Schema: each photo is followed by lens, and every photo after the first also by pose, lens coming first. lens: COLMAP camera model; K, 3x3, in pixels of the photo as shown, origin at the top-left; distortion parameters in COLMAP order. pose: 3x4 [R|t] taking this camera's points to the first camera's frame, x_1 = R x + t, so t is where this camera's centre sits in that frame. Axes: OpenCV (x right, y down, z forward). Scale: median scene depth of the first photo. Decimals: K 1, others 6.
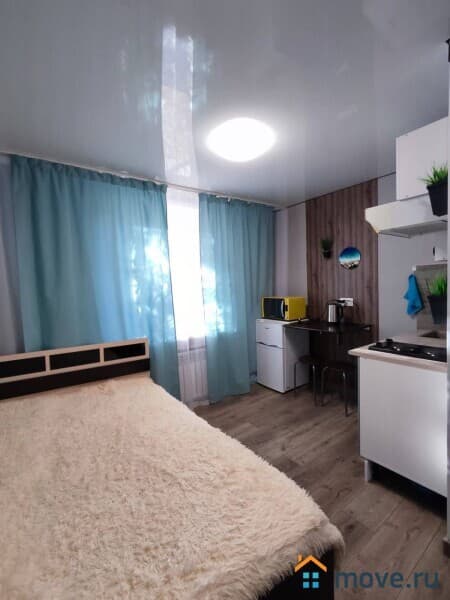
lens RADIAL K [[276.6, 0, 231.1], [0, 276.6, 299.8], [0, 0, 1]] dist [-0.001841, -0.000008]
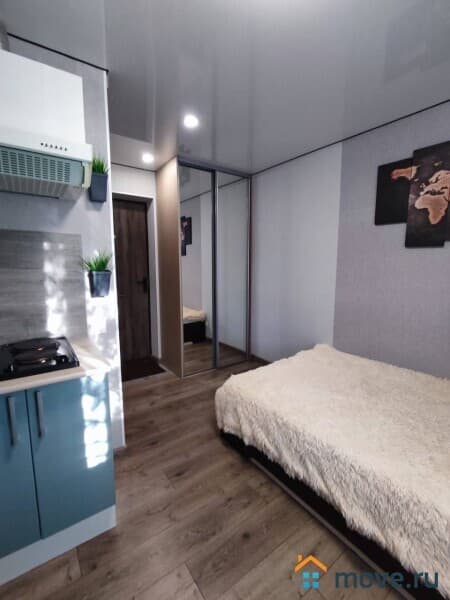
lens RADIAL K [[276.6, 0, 231.1], [0, 276.6, 299.8], [0, 0, 1]] dist [-0.001841, -0.000008]
pose [[-0.999131, 0.033428, 0.024881, 0.091596], [0.037293, 0.983696, 0.175930, -0.049809], [-0.018595, 0.176705, -0.984088, 1.123115]]
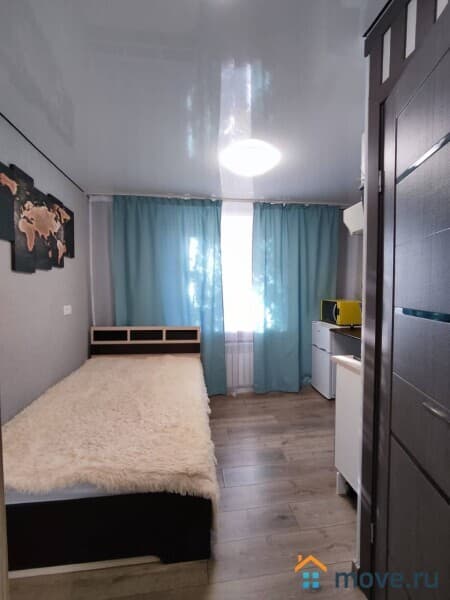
lens RADIAL K [[276.6, 0, 231.1], [0, 276.6, 299.8], [0, 0, 1]] dist [-0.001841, -0.000008]
pose [[0.878831, 0.056072, -0.473826, 0.400222], [-0.054899, 0.998359, 0.016321, -0.008683], [0.473964, 0.011669, 0.880467, -0.021268]]
